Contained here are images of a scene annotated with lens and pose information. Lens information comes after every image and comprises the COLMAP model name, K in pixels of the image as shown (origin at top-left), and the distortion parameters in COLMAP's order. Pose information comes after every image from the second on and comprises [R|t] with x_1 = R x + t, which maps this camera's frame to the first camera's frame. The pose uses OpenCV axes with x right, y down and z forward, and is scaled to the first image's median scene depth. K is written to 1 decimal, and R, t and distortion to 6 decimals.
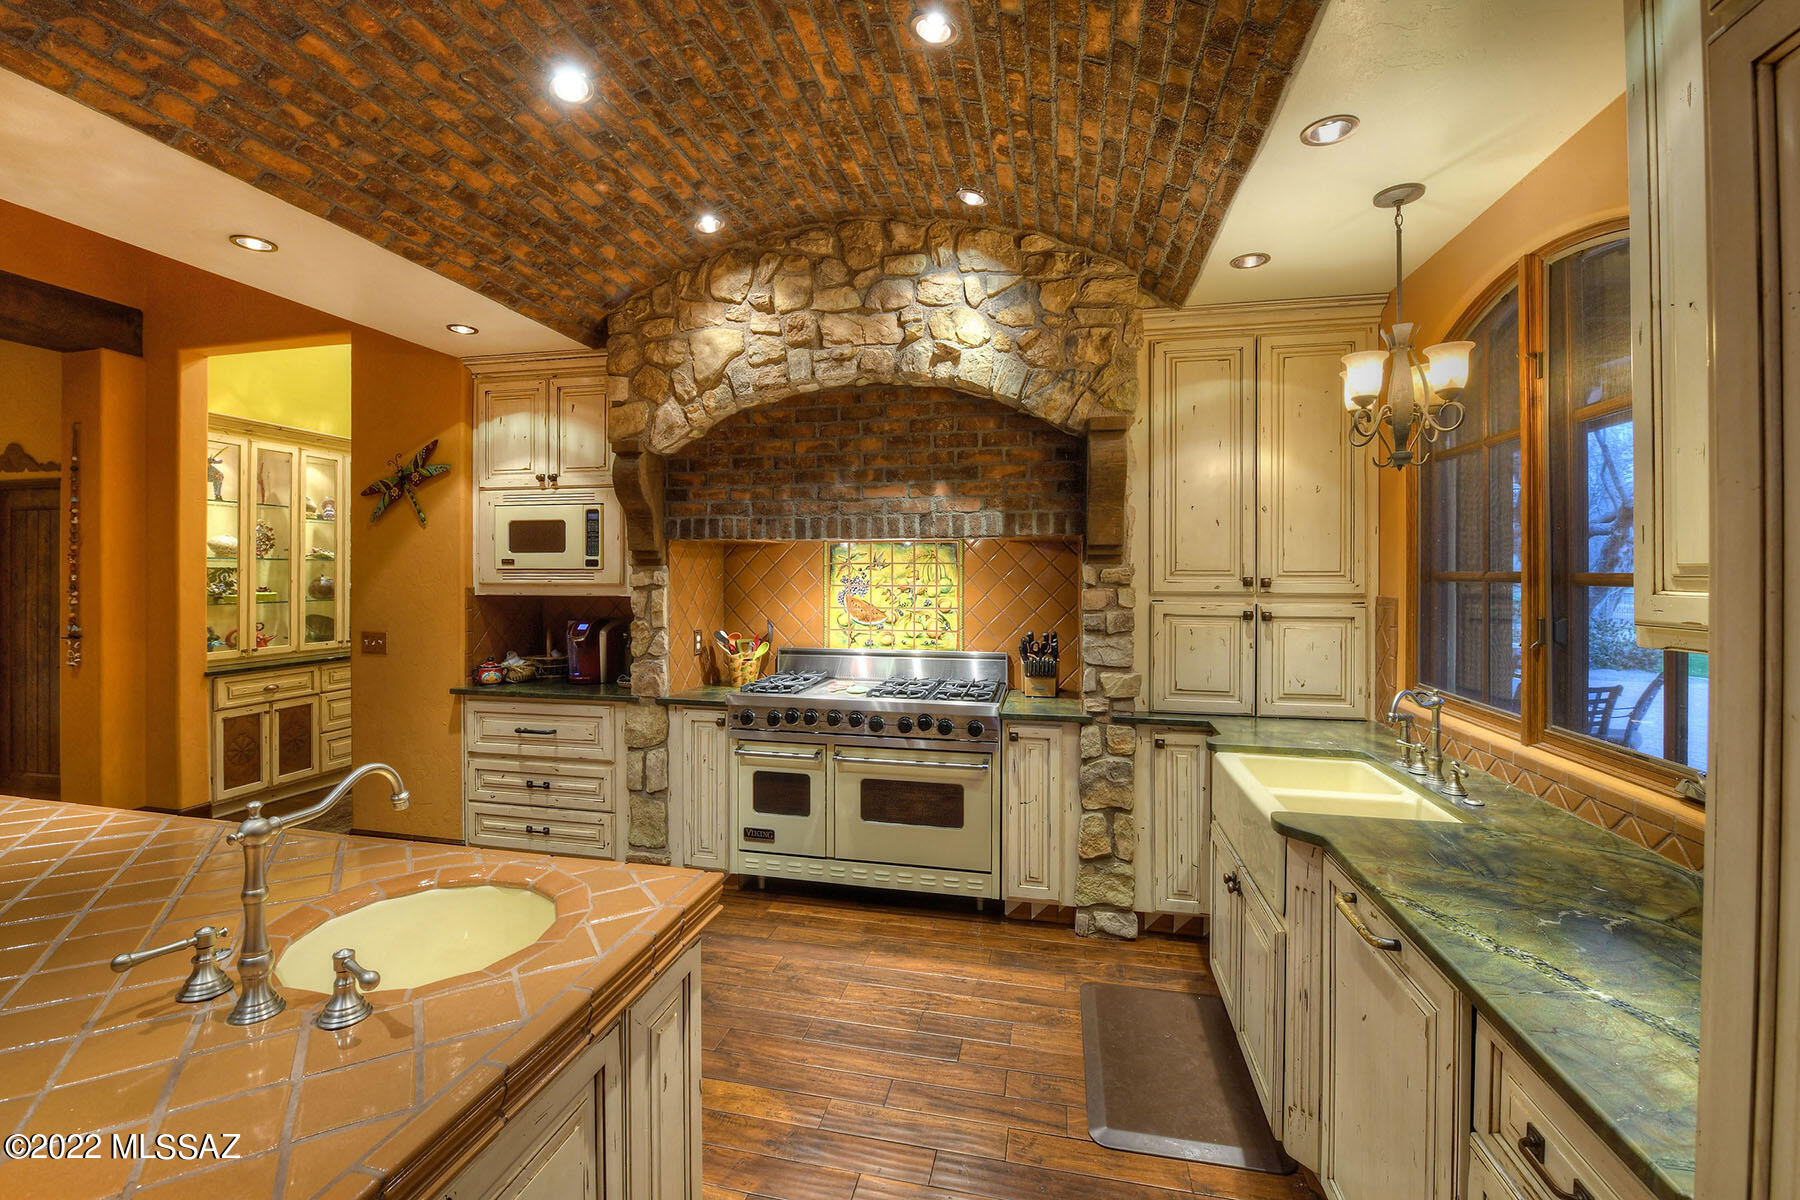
lens RADIAL K [[782.6, 0, 900.4], [0, 782.6, 584.1], [0, 0, 1]] dist [-0.012204, -0.000201]
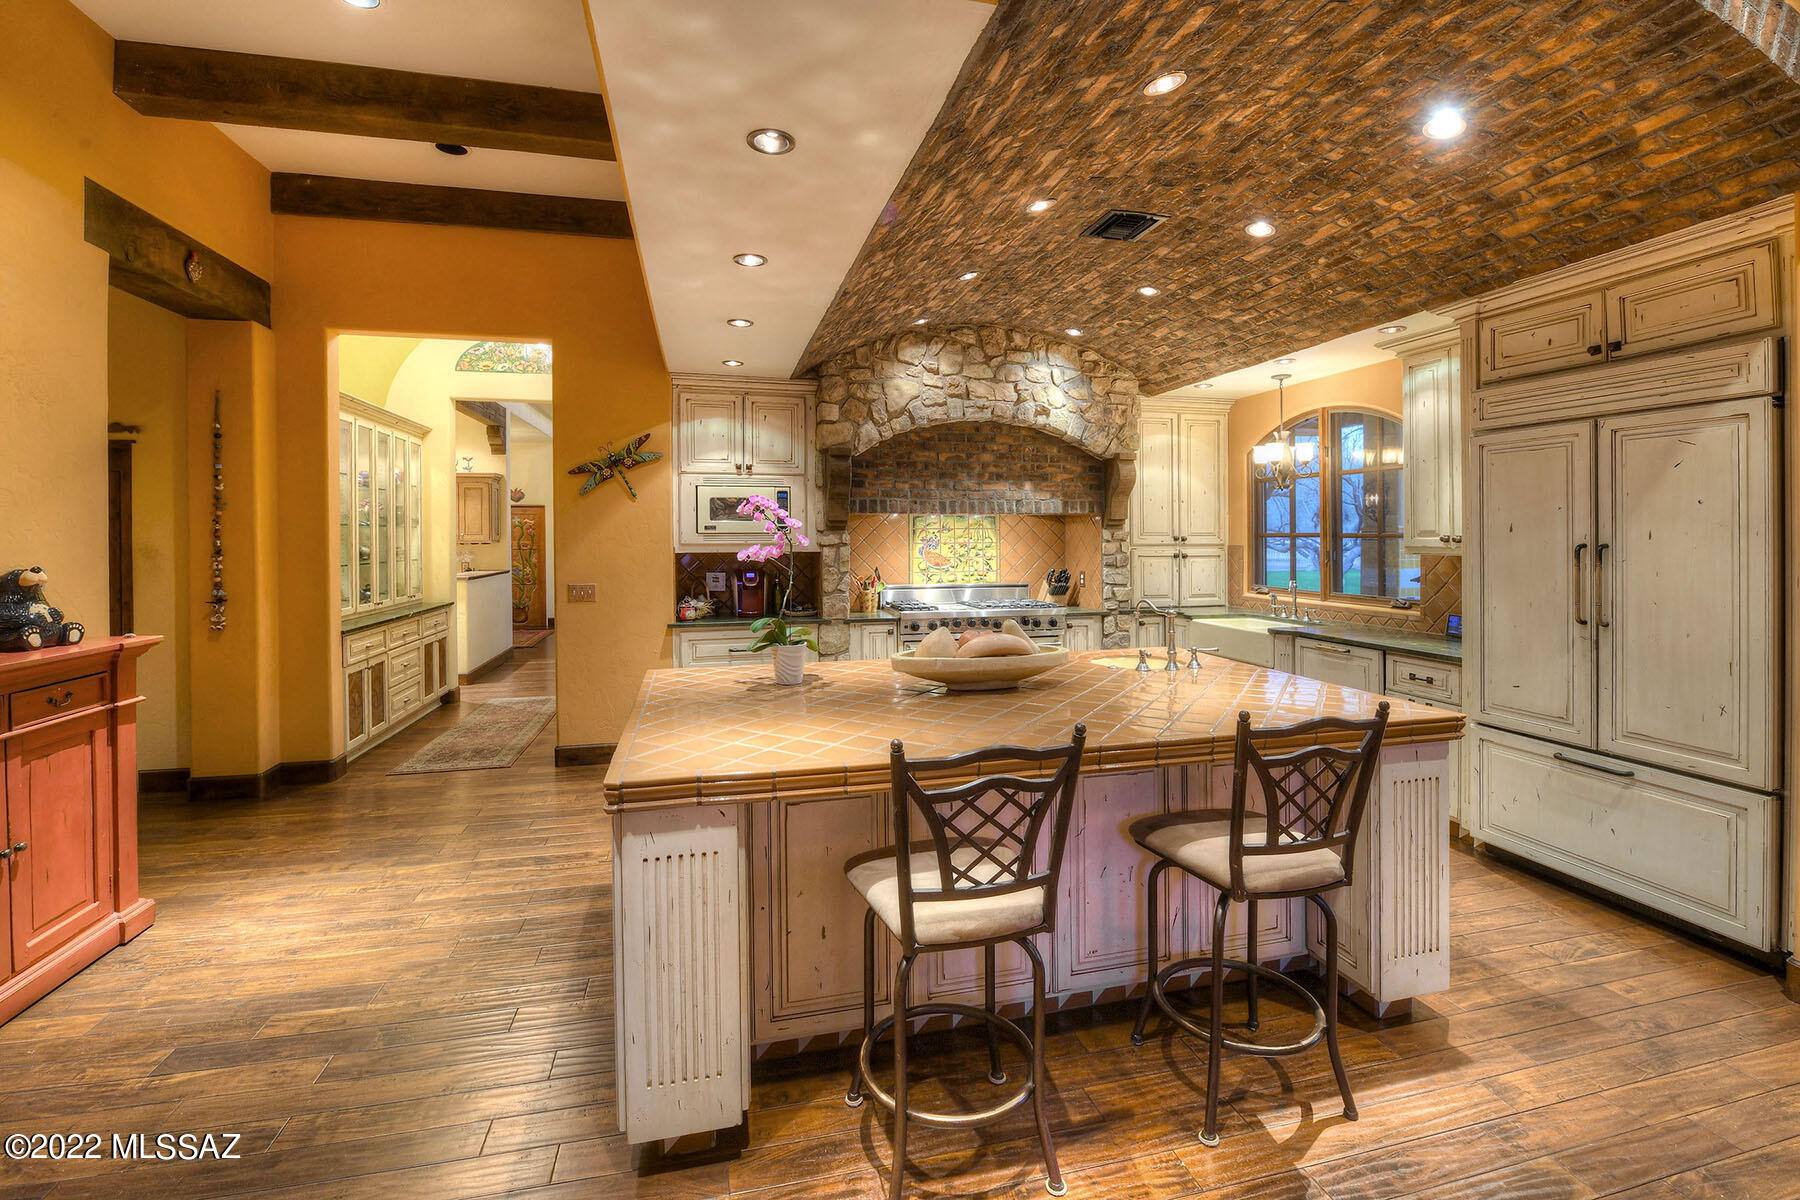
lens RADIAL K [[782.6, 0, 889.3], [0, 782.6, 545.0], [0, 0, 1]] dist [-0.012204, -0.000201]
pose [[0.900920, -0.009219, 0.433888, -0.961523], [0.010644, 0.999943, -0.000856, 0.007005], [-0.433856, 0.005390, 0.900966, -0.415919]]
